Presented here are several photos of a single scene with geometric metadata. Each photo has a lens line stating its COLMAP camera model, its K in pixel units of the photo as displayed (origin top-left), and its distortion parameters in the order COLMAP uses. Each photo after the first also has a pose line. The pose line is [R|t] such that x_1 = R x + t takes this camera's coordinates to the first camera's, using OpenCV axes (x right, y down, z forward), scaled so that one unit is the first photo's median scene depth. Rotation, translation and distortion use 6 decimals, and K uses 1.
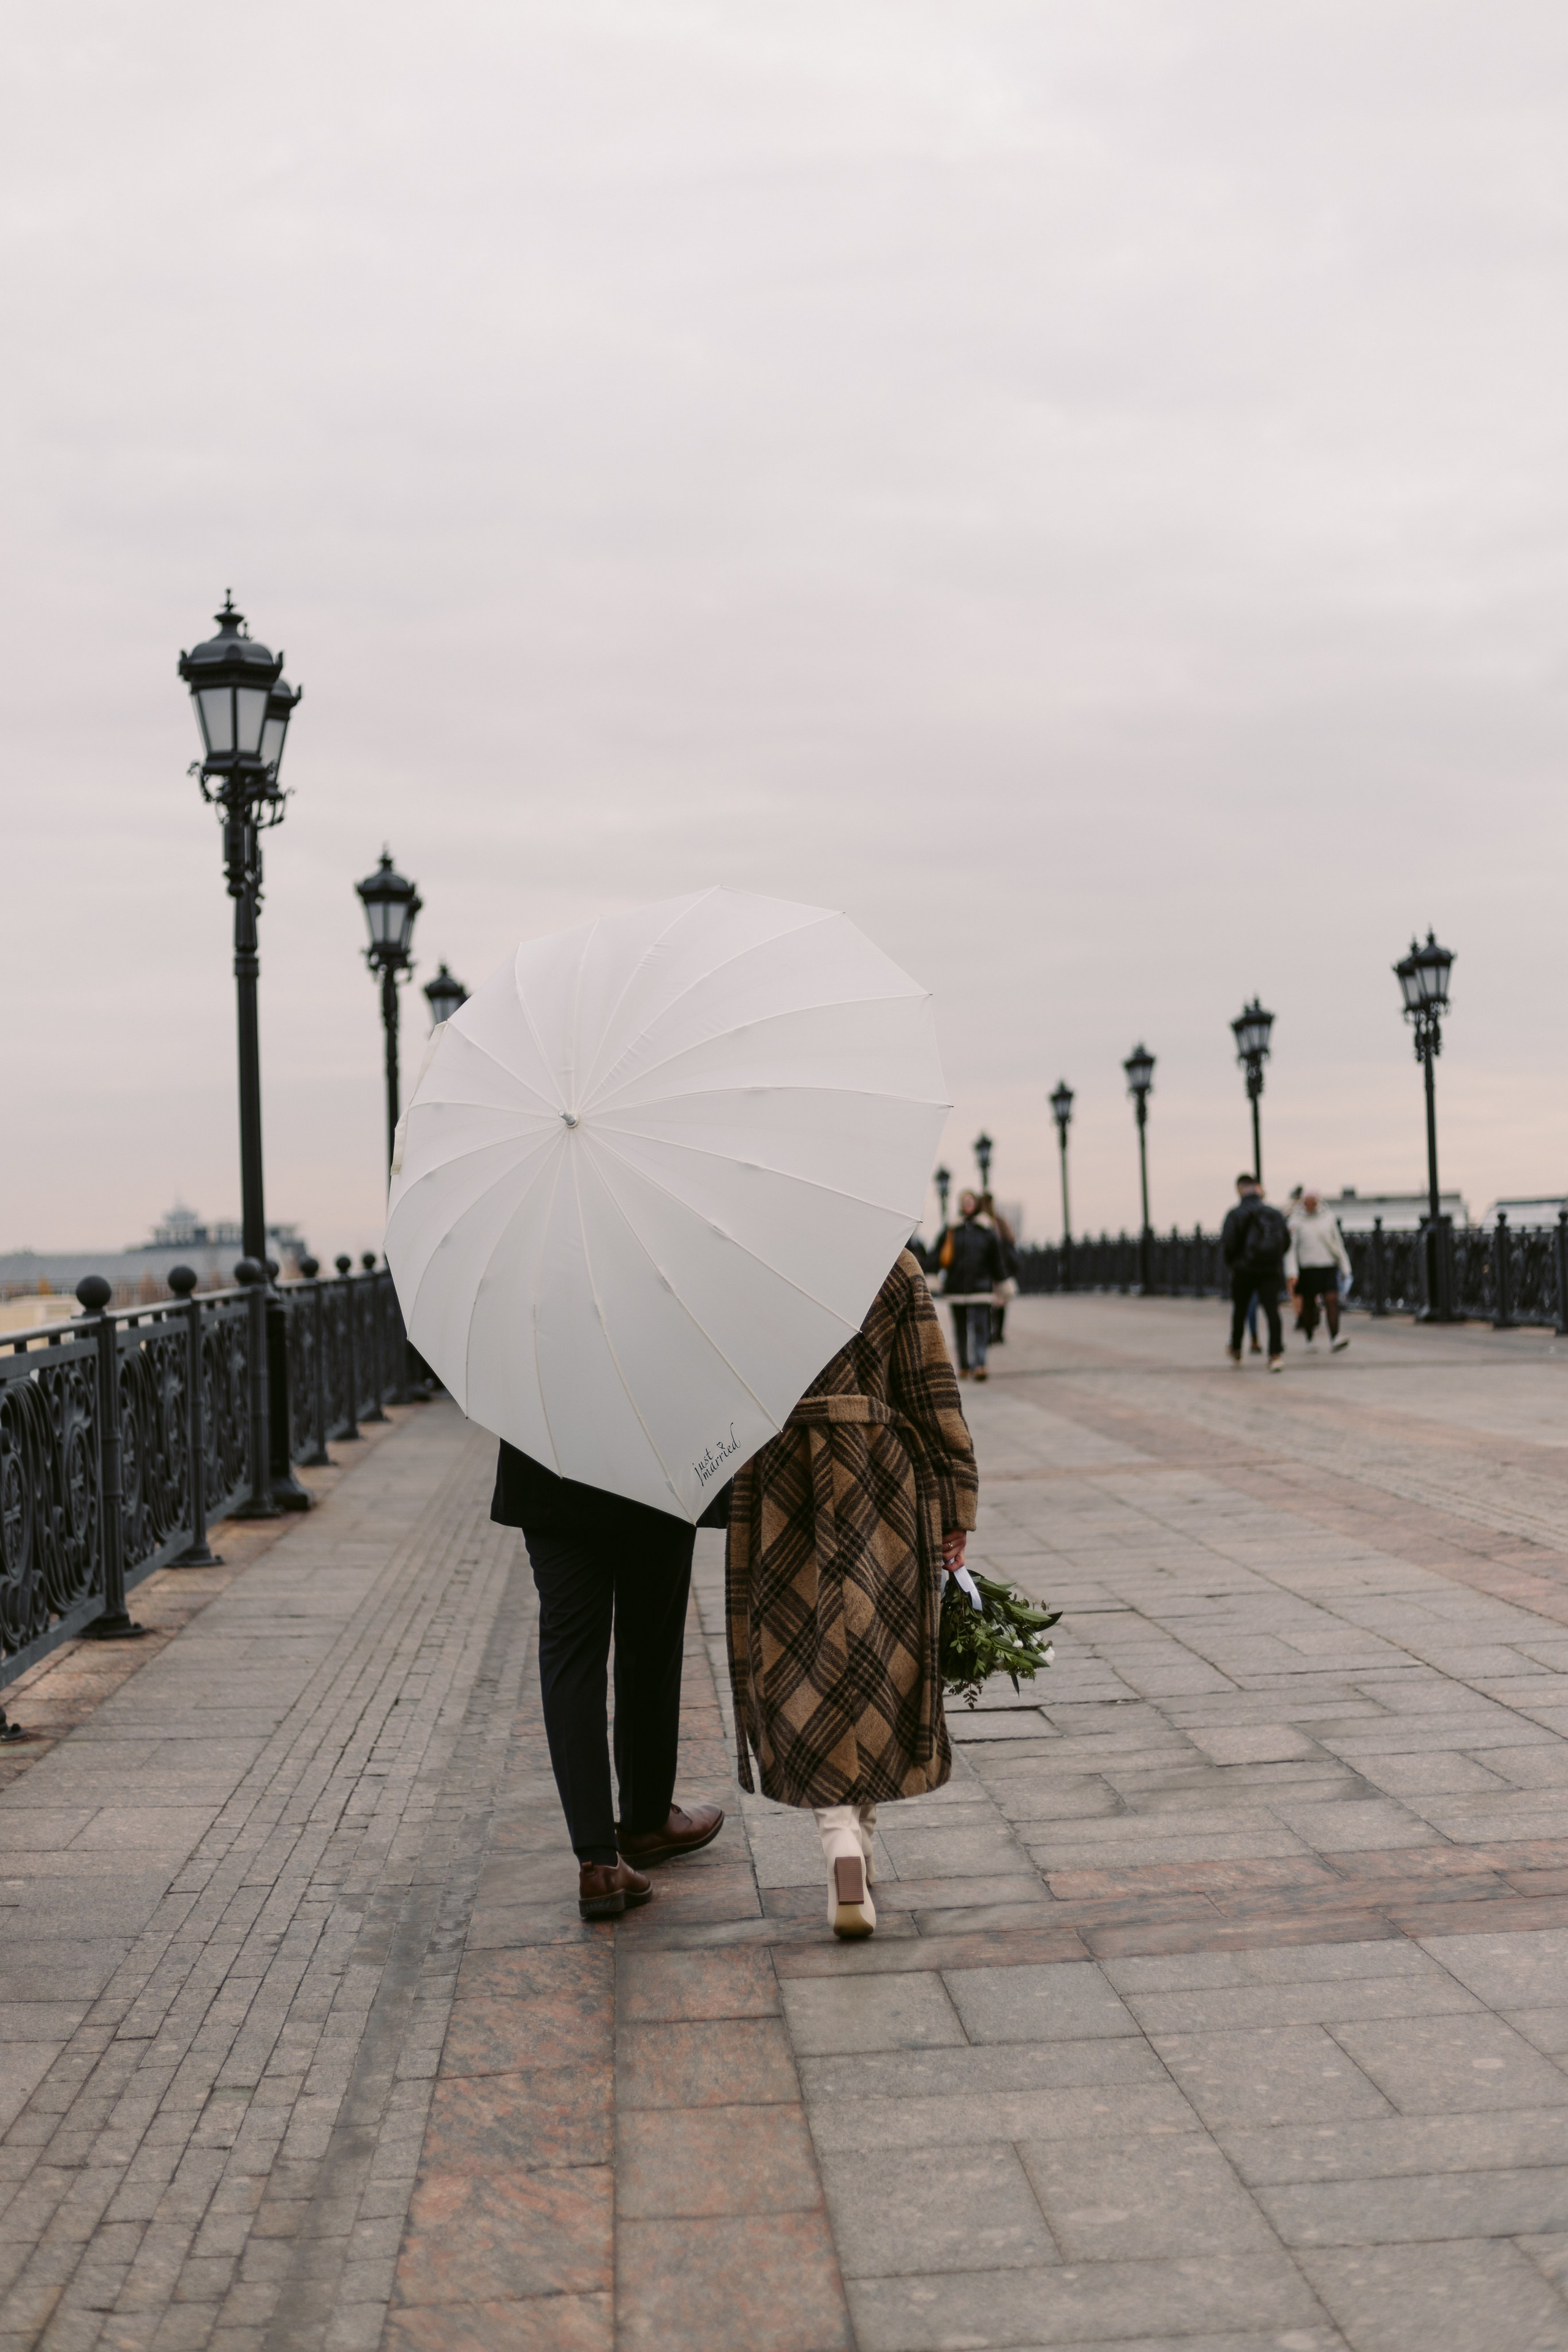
lens RADIAL K [[3361.1, 0, 769.3], [0, 3361.1, 1175.6], [0, 0, 1]] dist [0.006910, 0.032731]
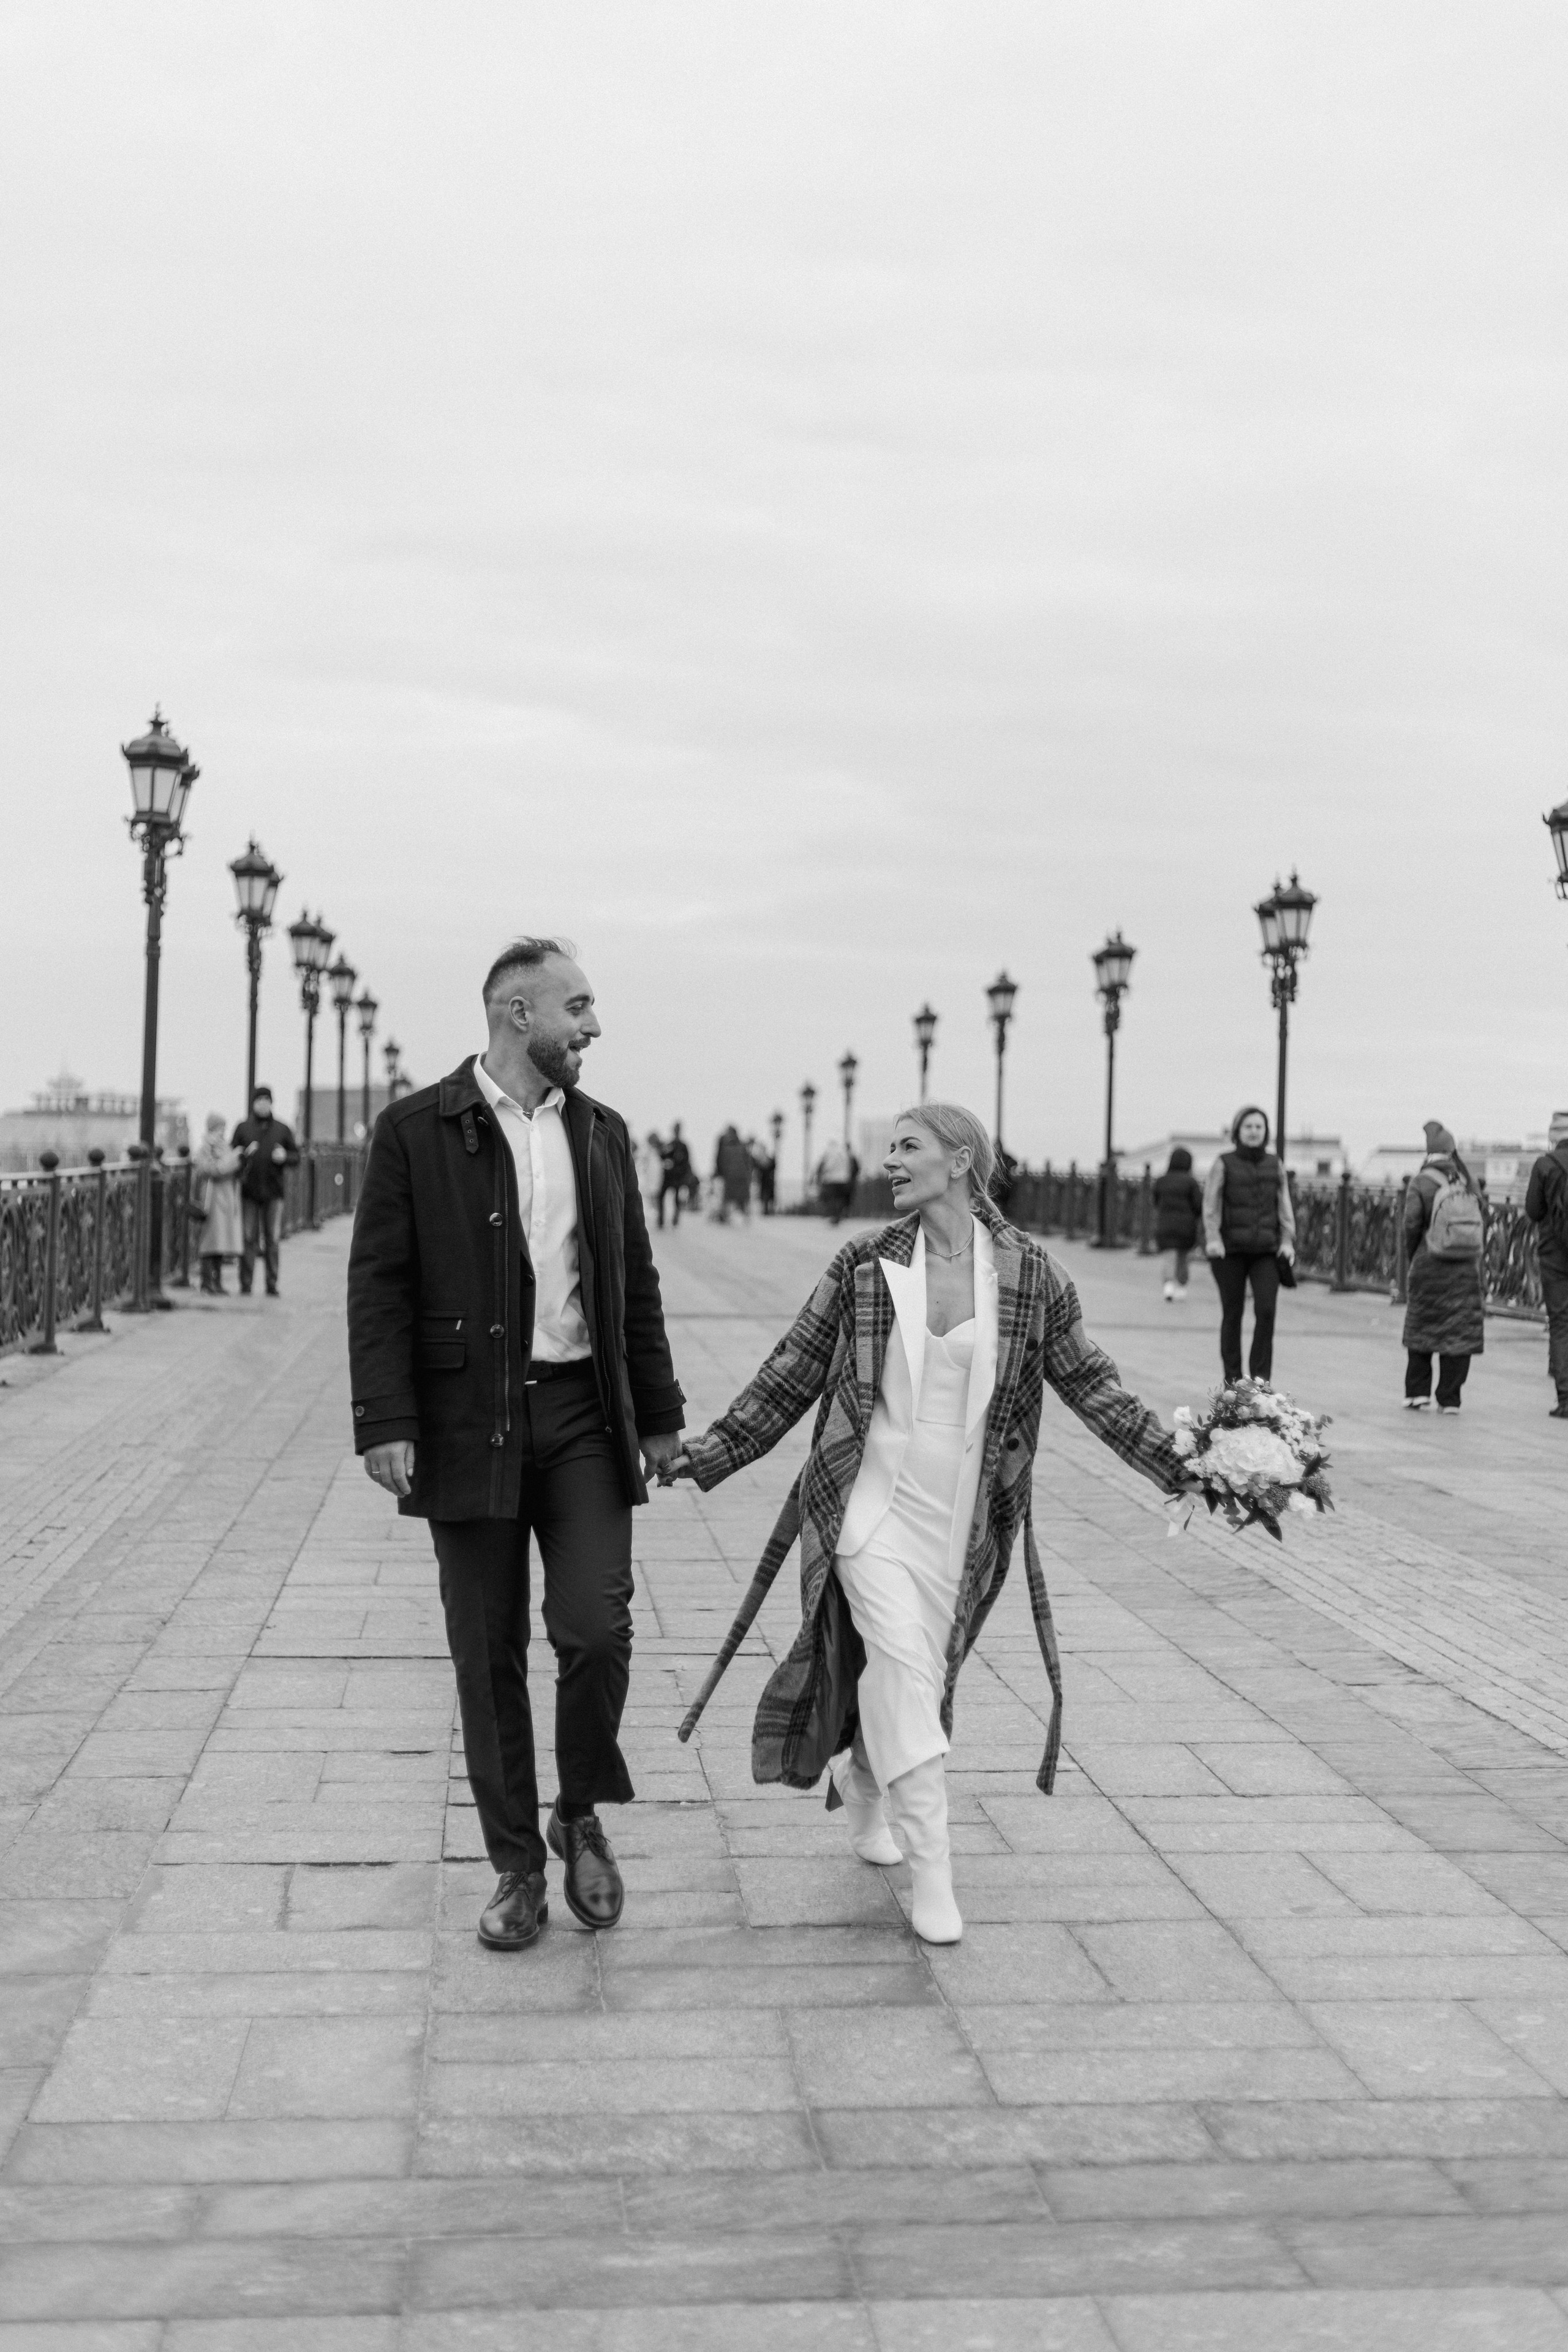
lens RADIAL K [[3361.1, 0, 769.3], [0, 3361.1, 1175.6], [0, 0, 1]] dist [0.006910, 0.032731]
pose [[0.997616, 0.060088, 0.033946, 0.083924], [-0.061015, 0.997773, 0.026947, -0.013337], [-0.032252, -0.028954, 0.999060, 0.199247]]
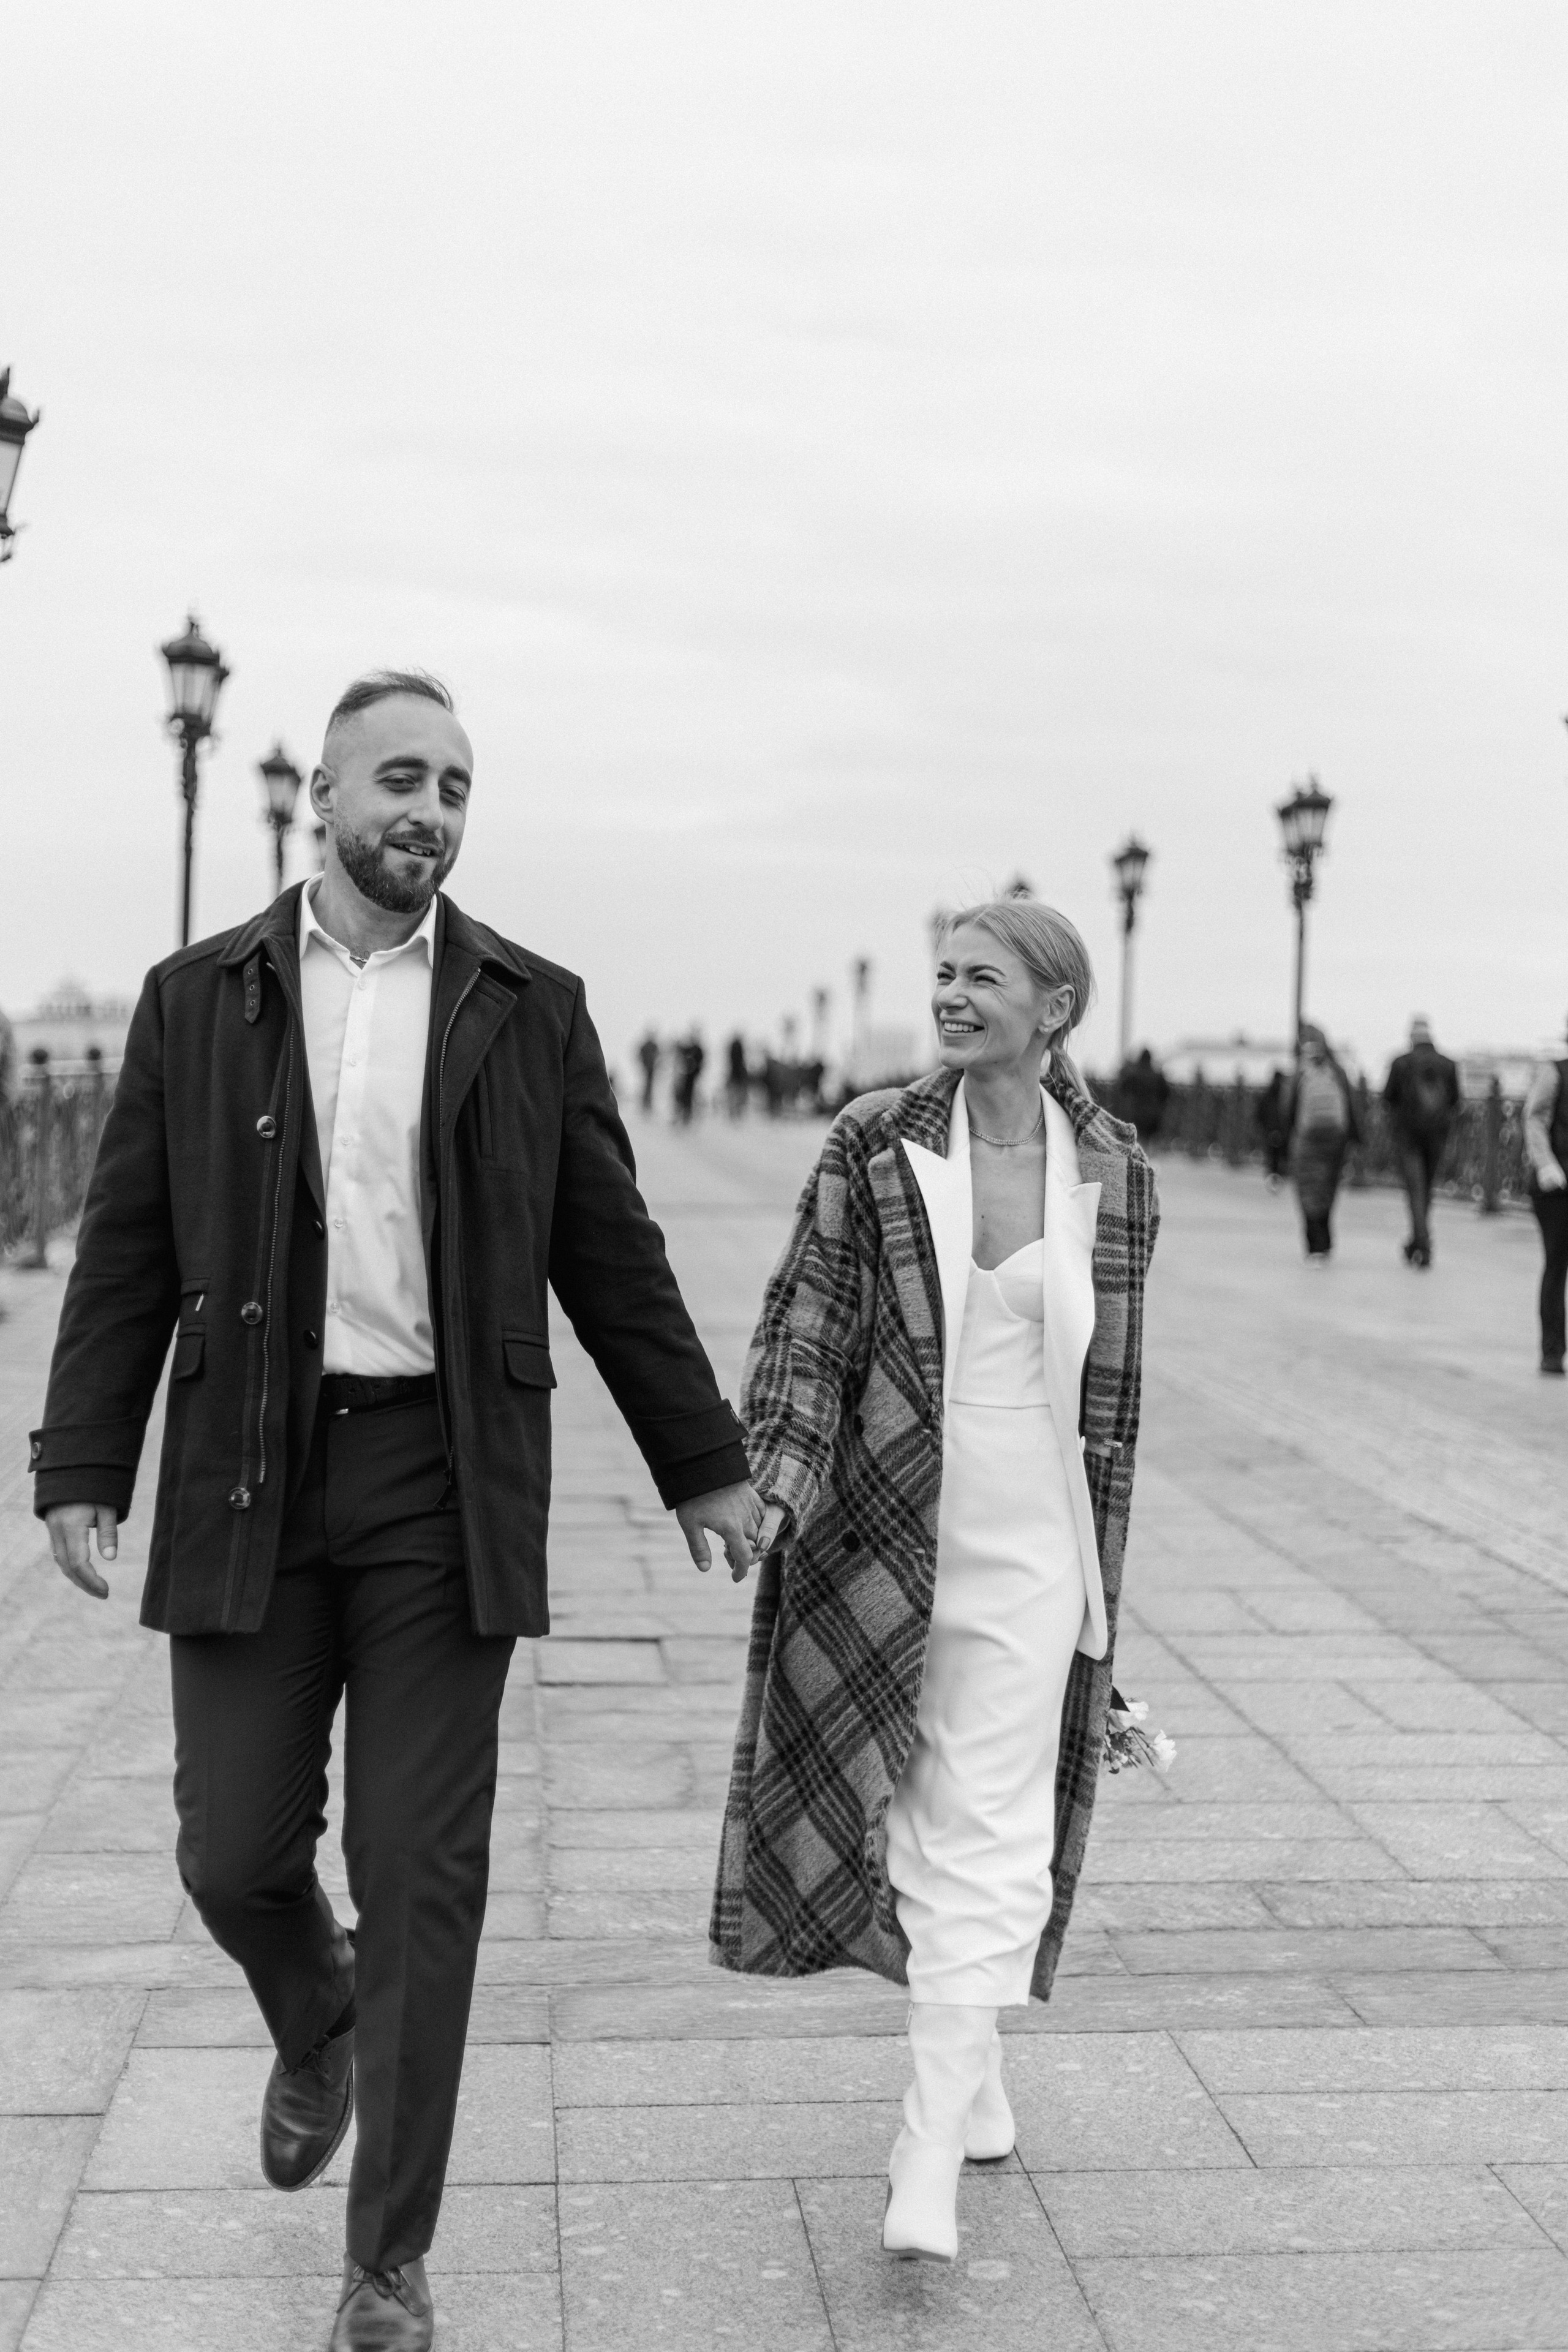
lens RADIAL K [[3375.1, 0, 772.9], [0, 3375.1, 1175.1], [0, 0, 1]] dist [0.018047, -0.032648]
pose [[0.997530, 0.061275, 0.034330, 0.067901], [-0.063090, 0.996517, 0.054533, -0.005979], [-0.030869, -0.056564, 0.997922, 0.149878]]
